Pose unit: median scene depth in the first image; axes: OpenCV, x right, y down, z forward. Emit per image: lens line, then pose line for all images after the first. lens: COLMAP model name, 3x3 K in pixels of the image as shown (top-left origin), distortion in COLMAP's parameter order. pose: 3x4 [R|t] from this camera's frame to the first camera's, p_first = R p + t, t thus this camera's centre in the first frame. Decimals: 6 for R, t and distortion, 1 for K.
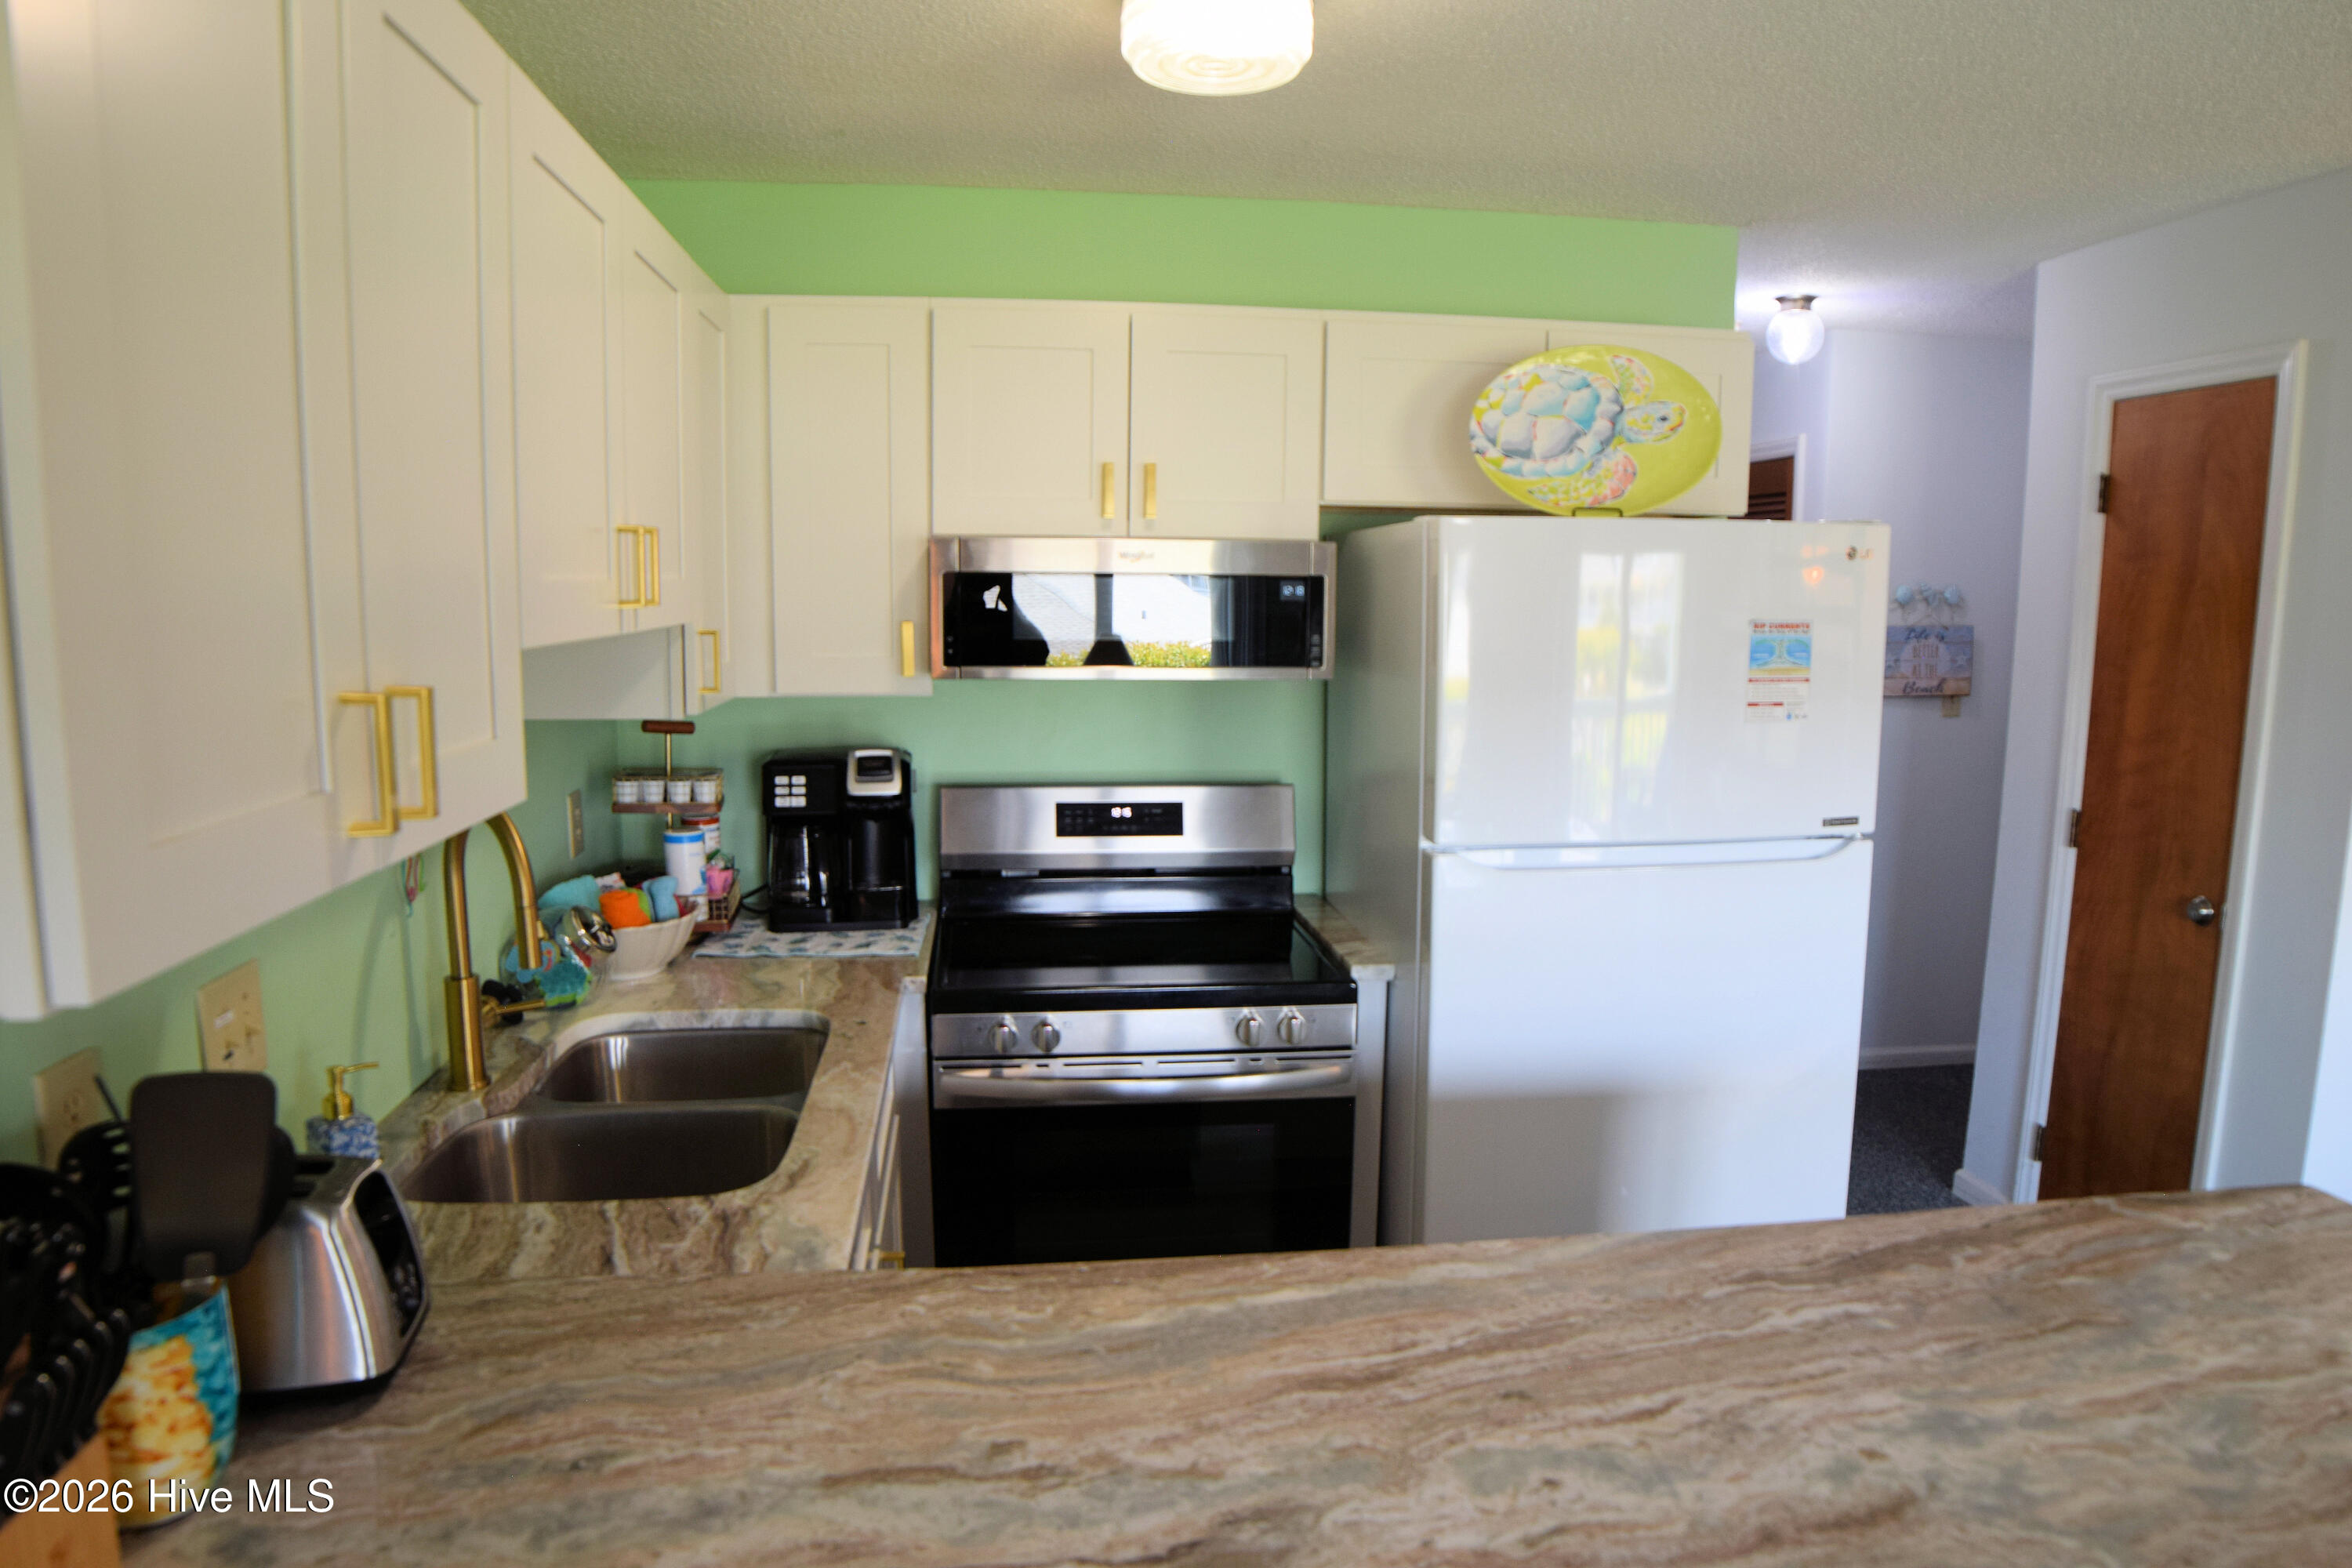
lens RADIAL K [[1466.1, 0, 1182.2], [0, 1466.1, 791.6], [0, 0, 1]] dist [-0.120957, 0.049764]
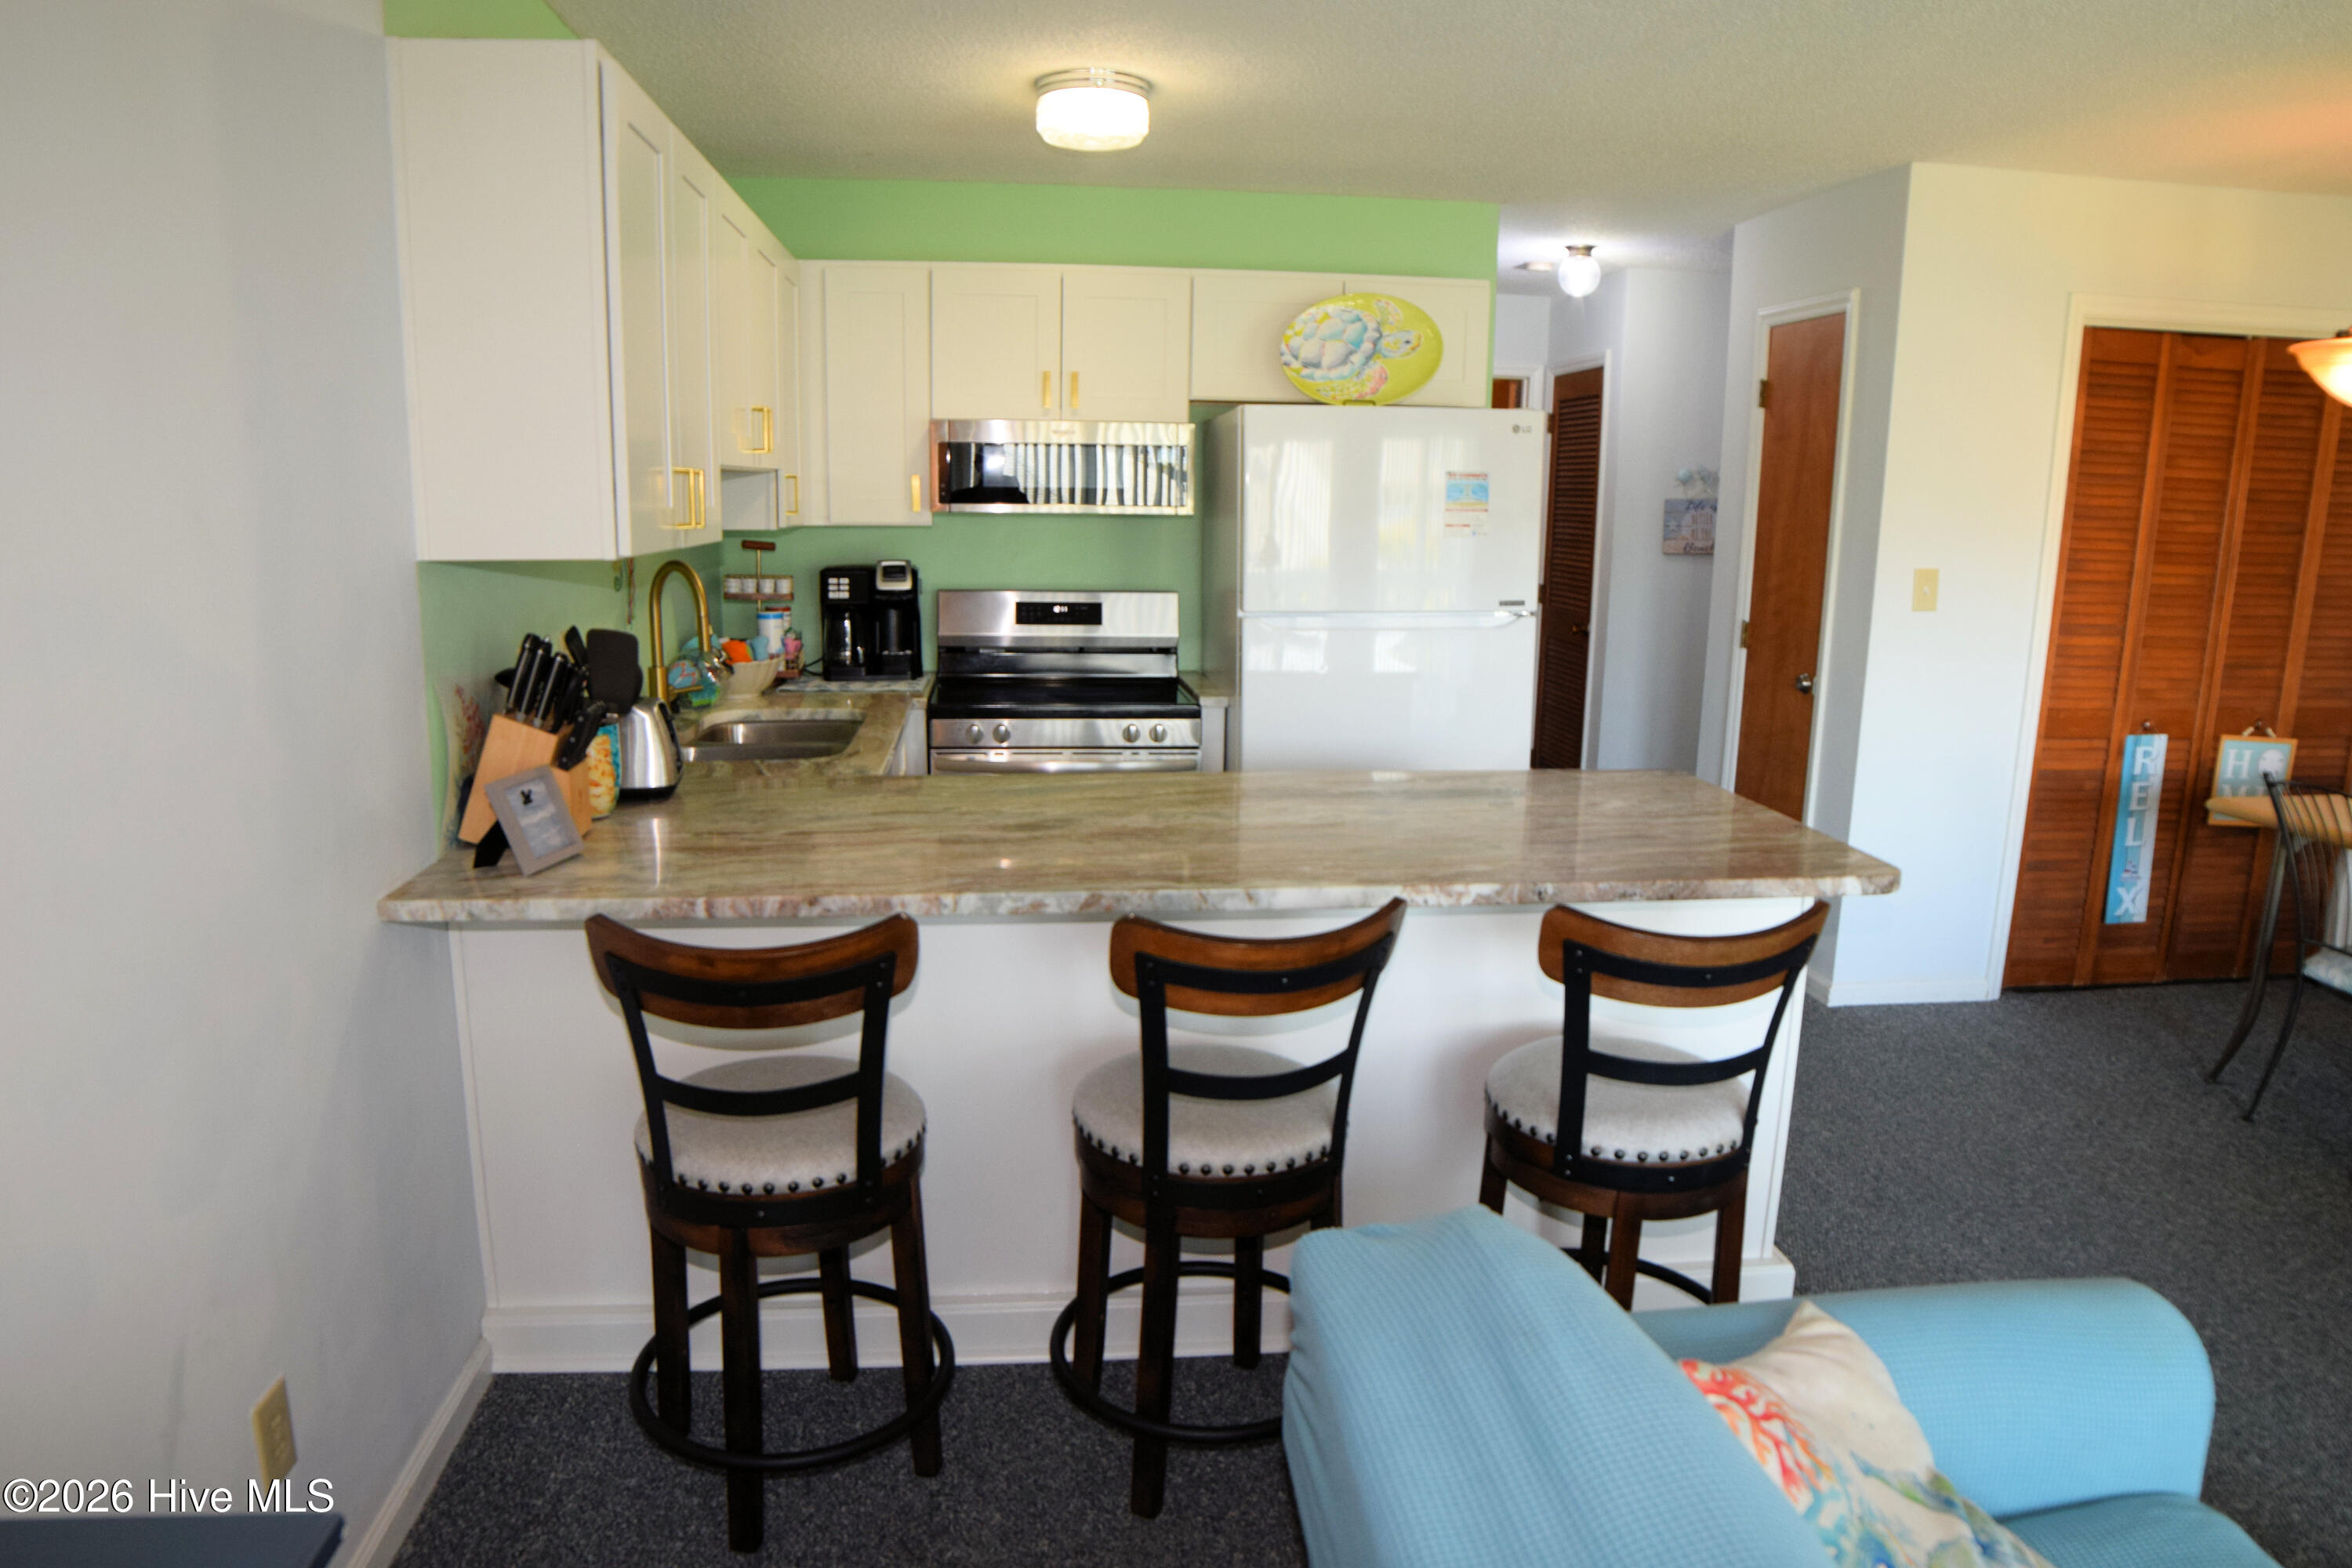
lens RADIAL K [[1466.1, 0, 1182.2], [0, 1466.1, 791.6], [0, 0, 1]] dist [-0.120957, 0.049764]
pose [[0.999917, 0.007529, -0.010420, 0.114692], [-0.006878, 0.998102, 0.061193, 0.124752], [0.010861, -0.061116, 0.998072, -0.563677]]
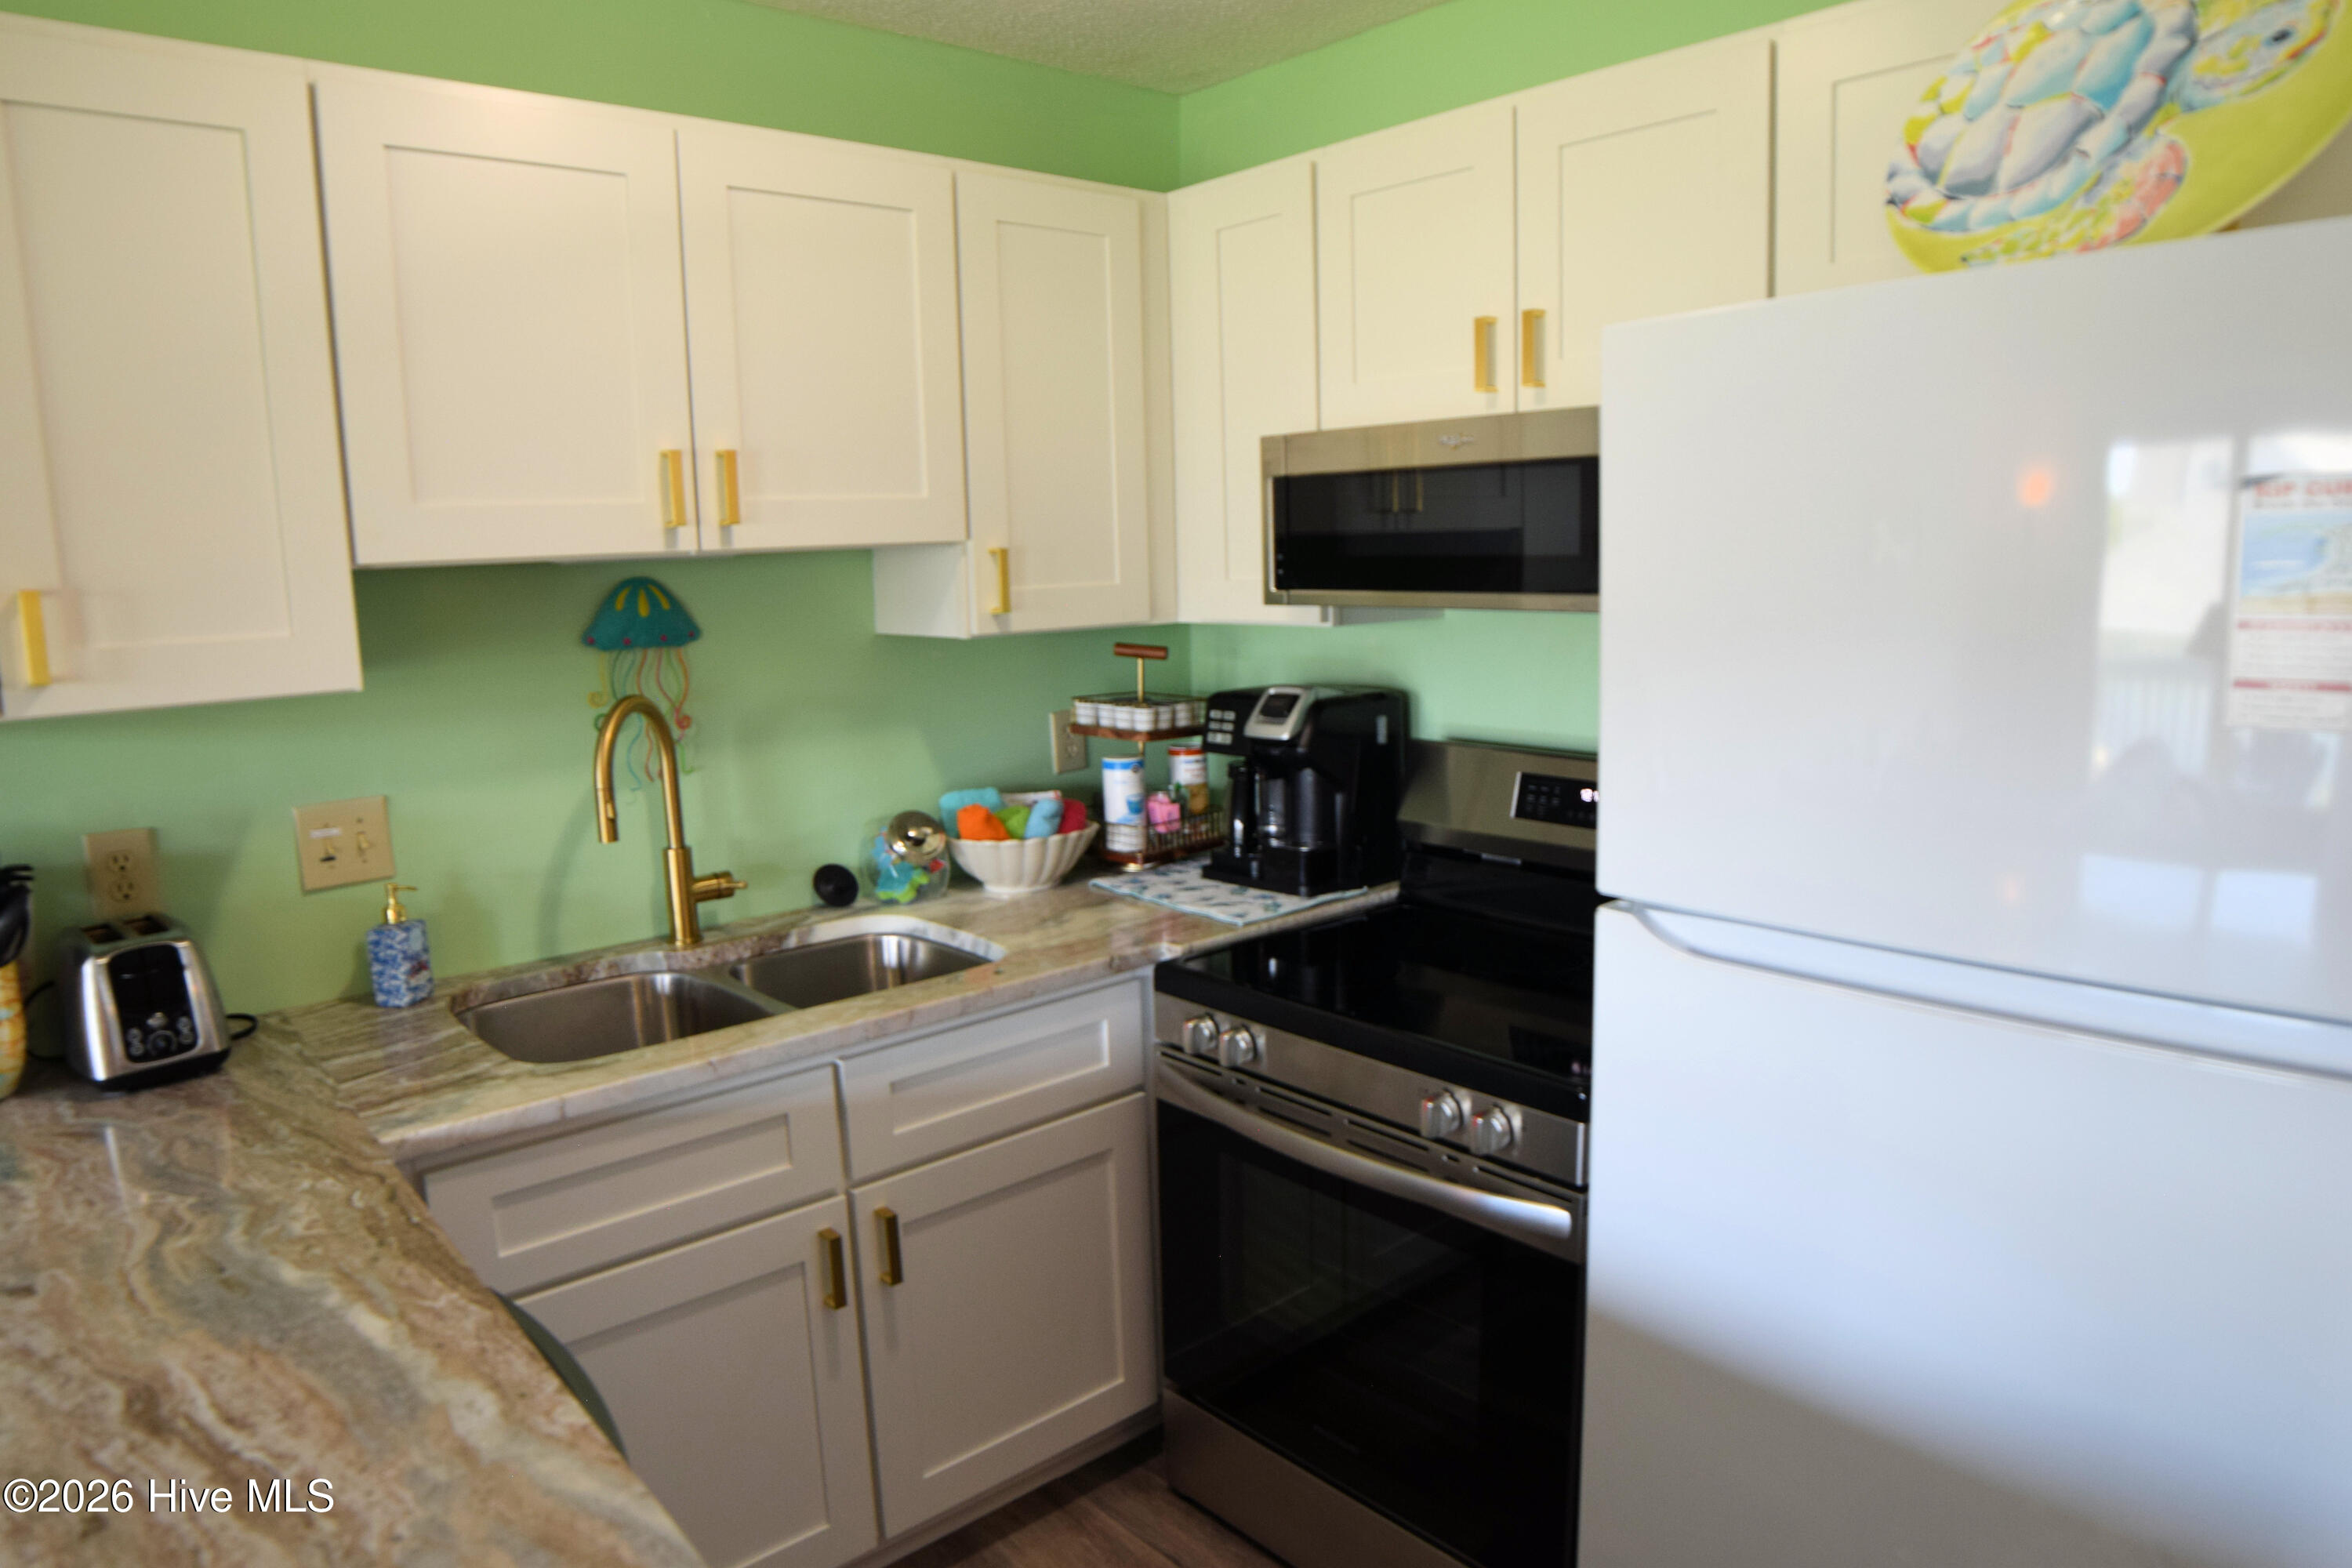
lens RADIAL K [[1466.1, 0, 1182.2], [0, 1466.1, 791.6], [0, 0, 1]] dist [-0.120957, 0.049764]
pose [[0.563784, 0.112527, -0.818221, 0.511646], [-0.083747, 0.993358, 0.078908, -0.032825], [0.821665, 0.024037, 0.569463, 0.485926]]
